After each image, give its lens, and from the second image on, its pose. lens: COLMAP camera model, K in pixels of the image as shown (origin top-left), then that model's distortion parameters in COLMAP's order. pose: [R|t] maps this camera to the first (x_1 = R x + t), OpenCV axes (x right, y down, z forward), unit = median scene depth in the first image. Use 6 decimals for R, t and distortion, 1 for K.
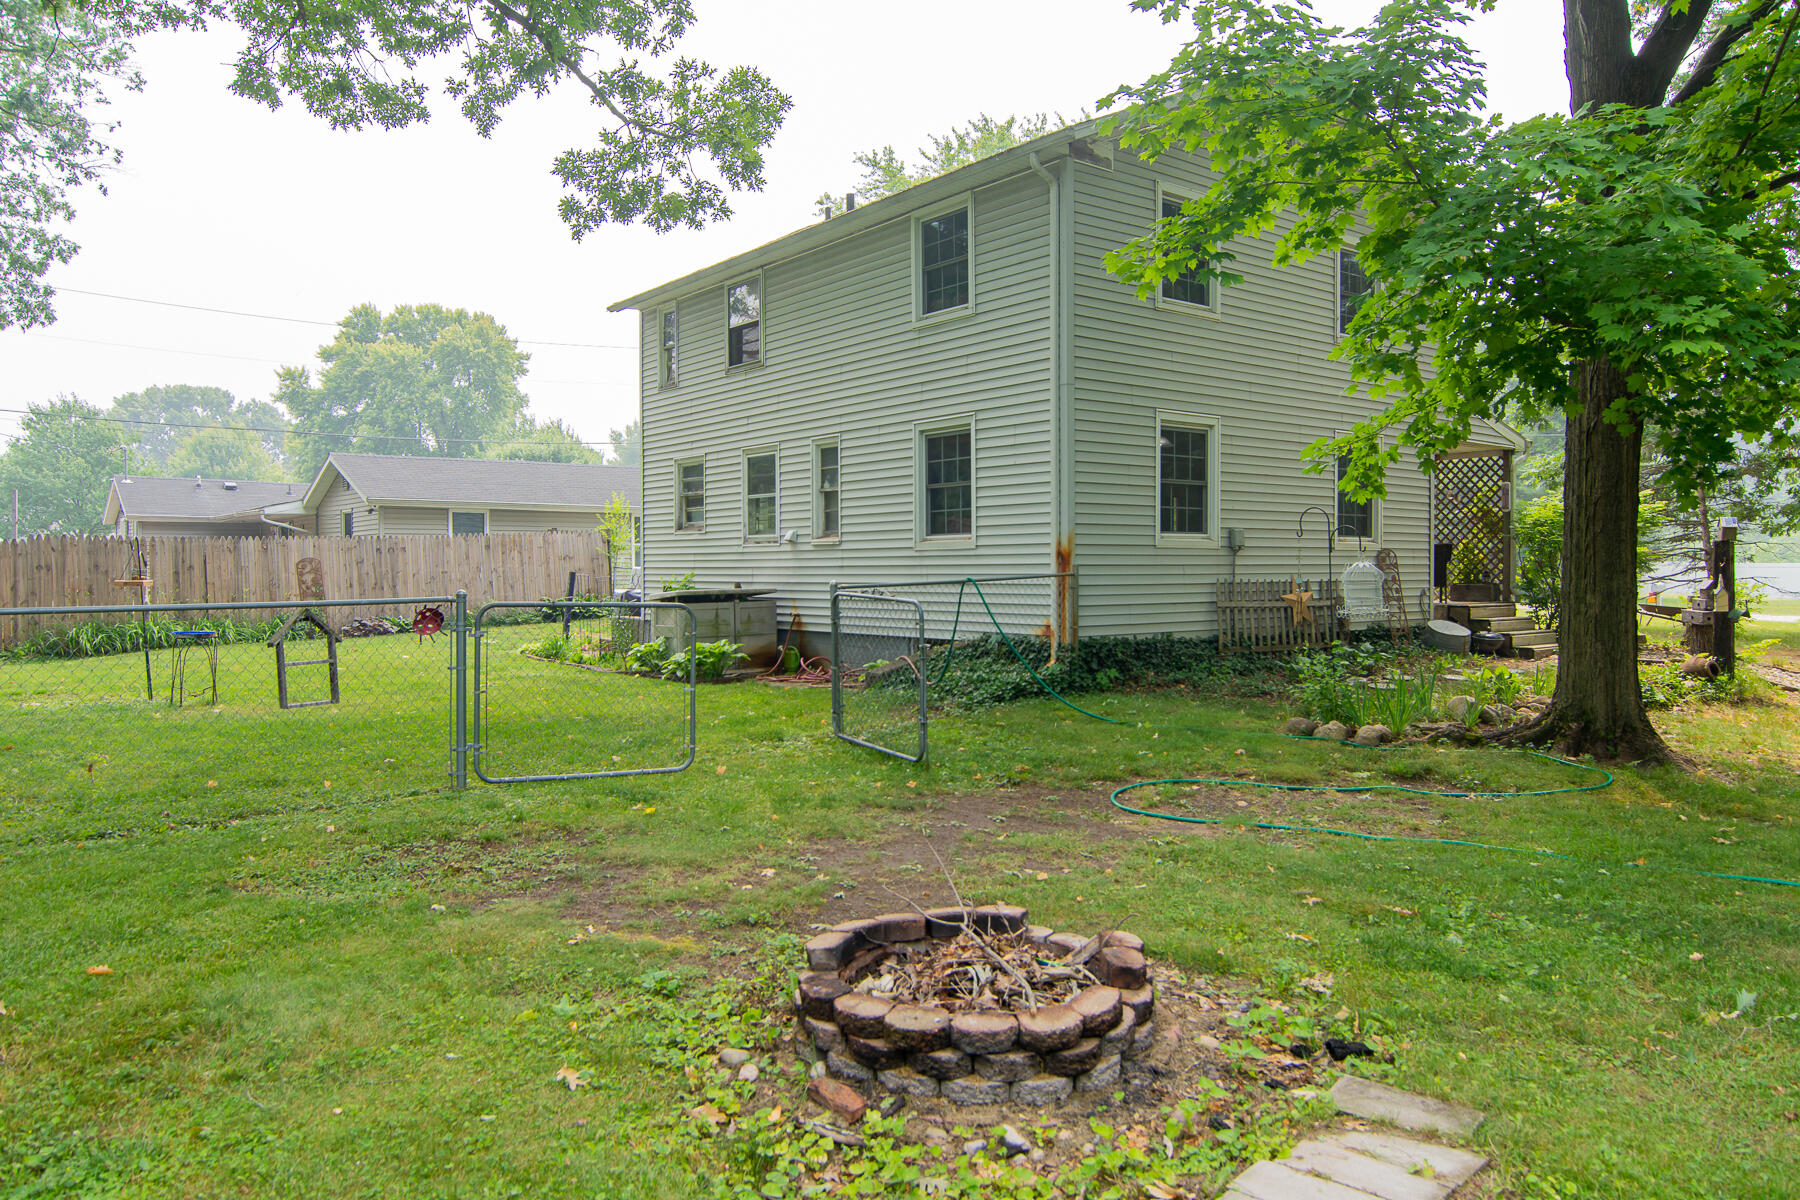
lens RADIAL K [[1247.3, 0, 945.1], [0, 1247.3, 608.5], [0, 0, 1]] dist [-0.001916, -0.001865]
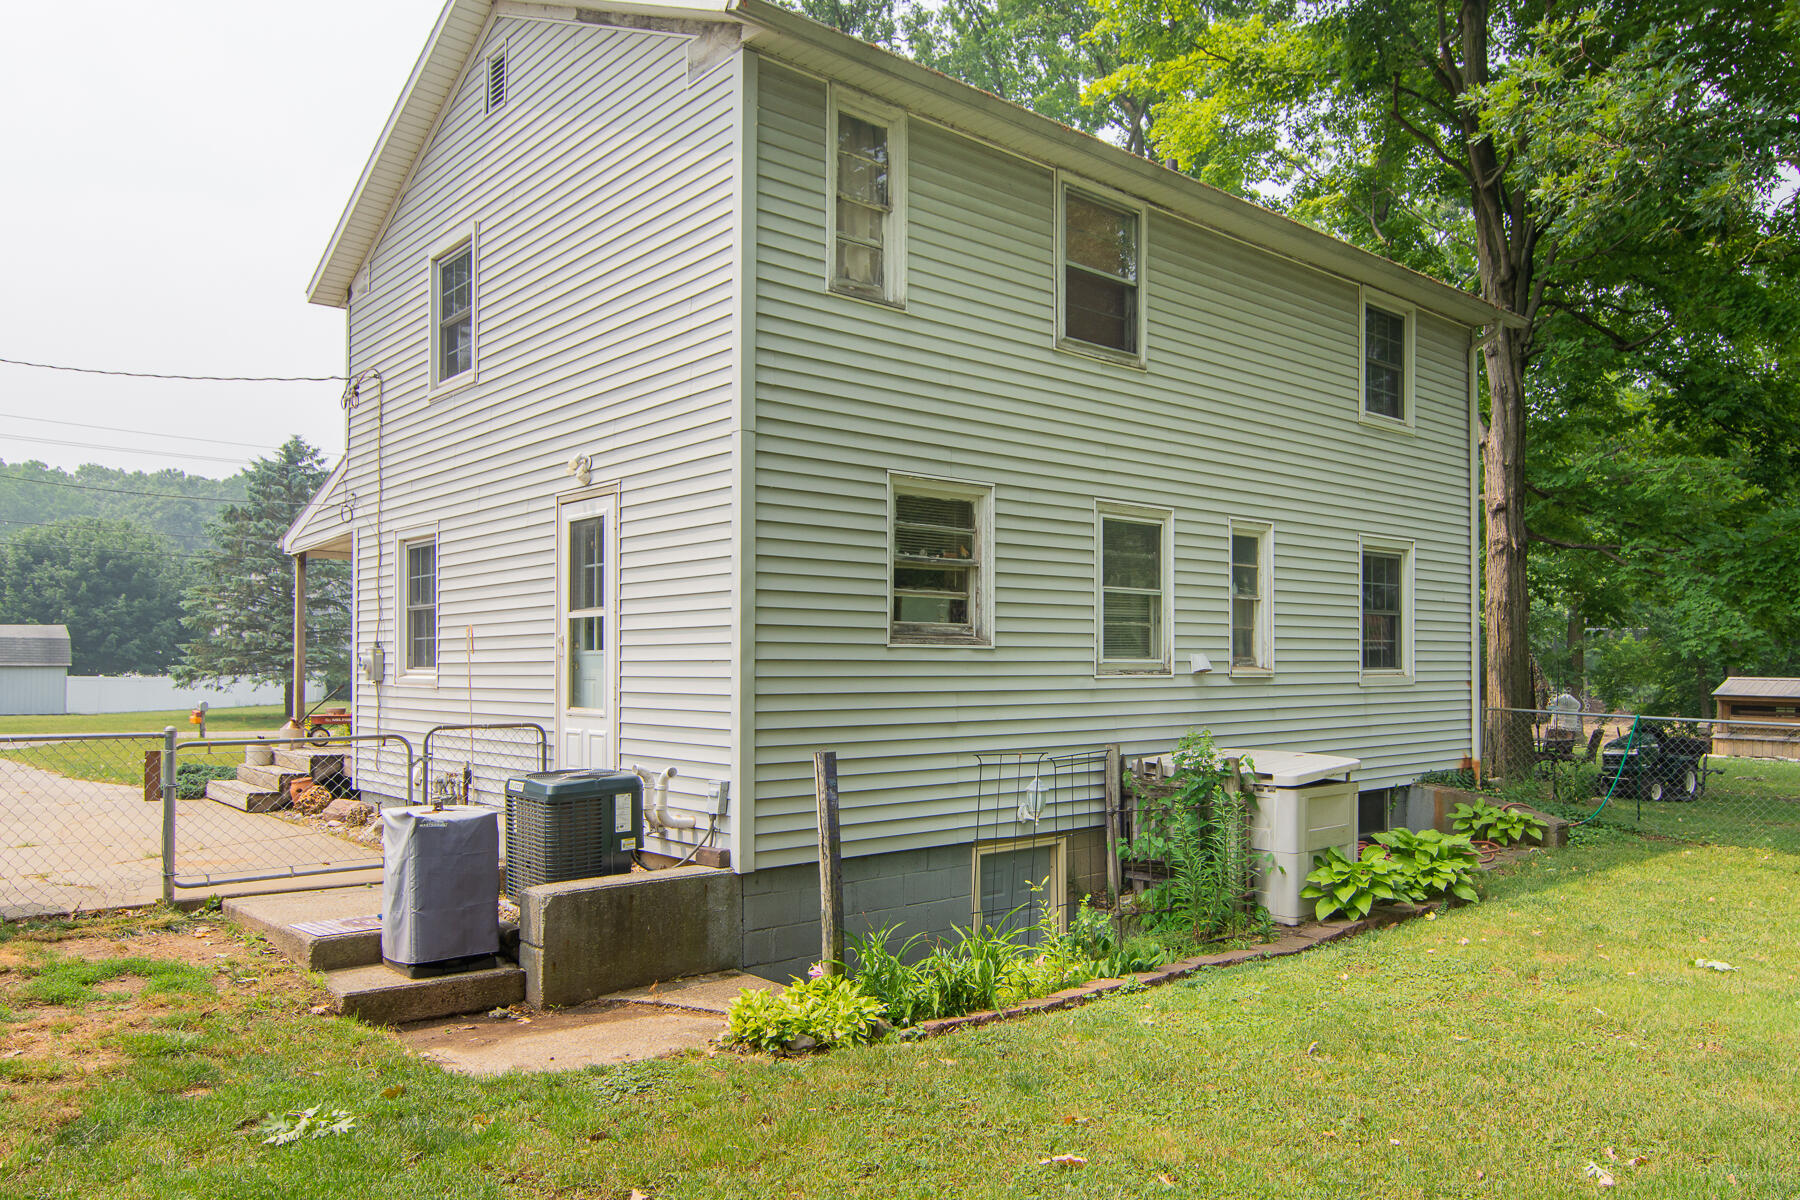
lens RADIAL K [[1275.6, 0, 938.3], [0, 1275.6, 652.3], [0, 0, 1]] dist [-0.003871, -0.001628]
pose [[-0.048564, 0.011543, 0.998753, -0.782821], [0.030670, 0.999479, -0.010060, -0.063314], [-0.998349, 0.030143, -0.048892, 1.203118]]
